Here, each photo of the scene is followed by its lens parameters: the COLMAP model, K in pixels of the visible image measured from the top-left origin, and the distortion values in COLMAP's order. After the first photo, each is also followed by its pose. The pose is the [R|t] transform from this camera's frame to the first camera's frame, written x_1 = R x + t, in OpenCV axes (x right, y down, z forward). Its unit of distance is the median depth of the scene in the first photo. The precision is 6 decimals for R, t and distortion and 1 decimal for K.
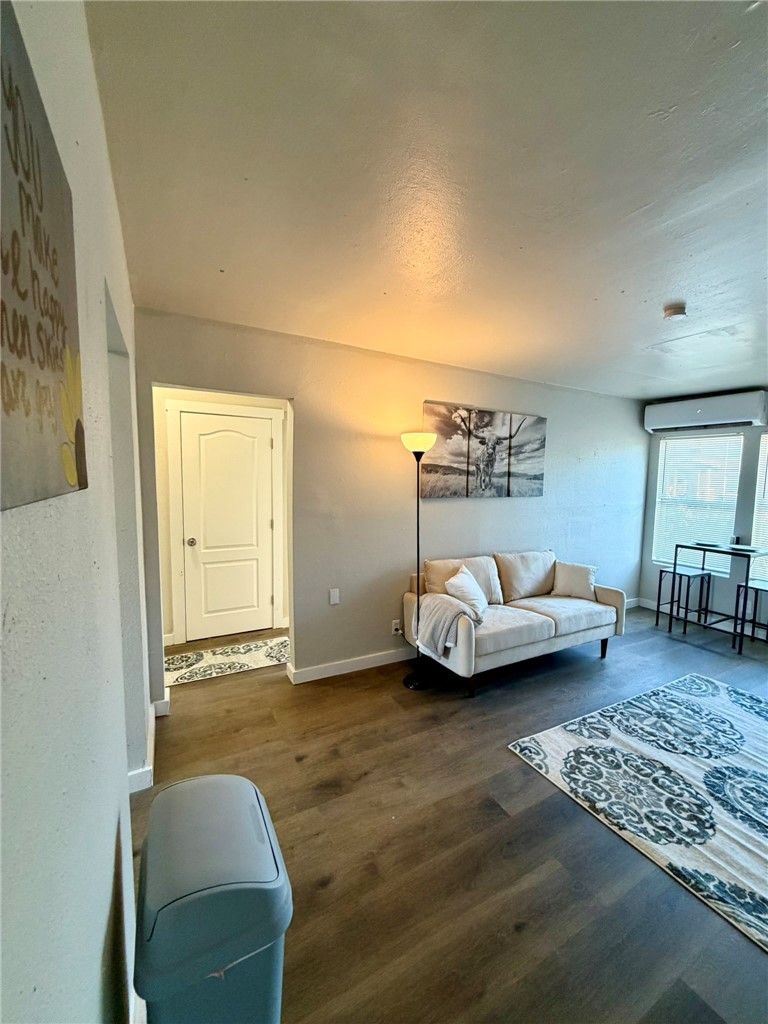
lens RADIAL K [[411.9, 0, 388.8], [0, 411.9, 511.1], [0, 0, 1]] dist [-0.000366, 0.000367]
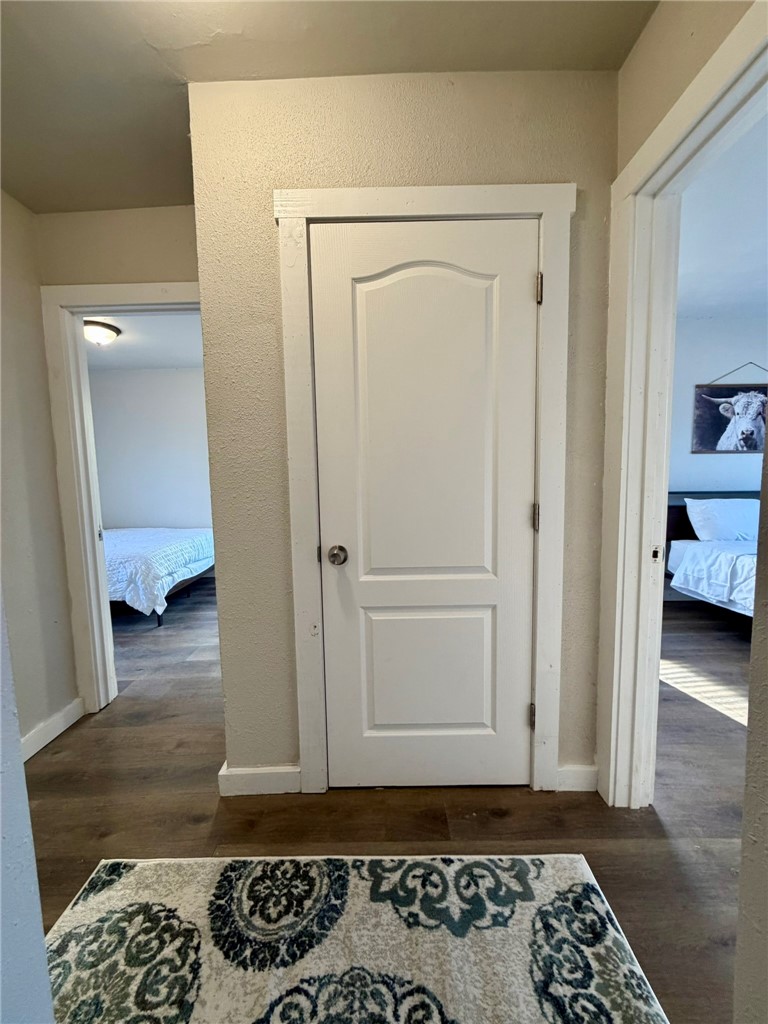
lens RADIAL K [[411.9, 0, 380.4], [0, 411.9, 509.4], [0, 0, 1]] dist [-0.000366, 0.000367]
pose [[0.867222, 0.009095, -0.497838, -0.239744], [-0.008241, 0.999958, 0.003913, 0.027714], [0.497853, 0.000710, 0.867261, 0.667399]]
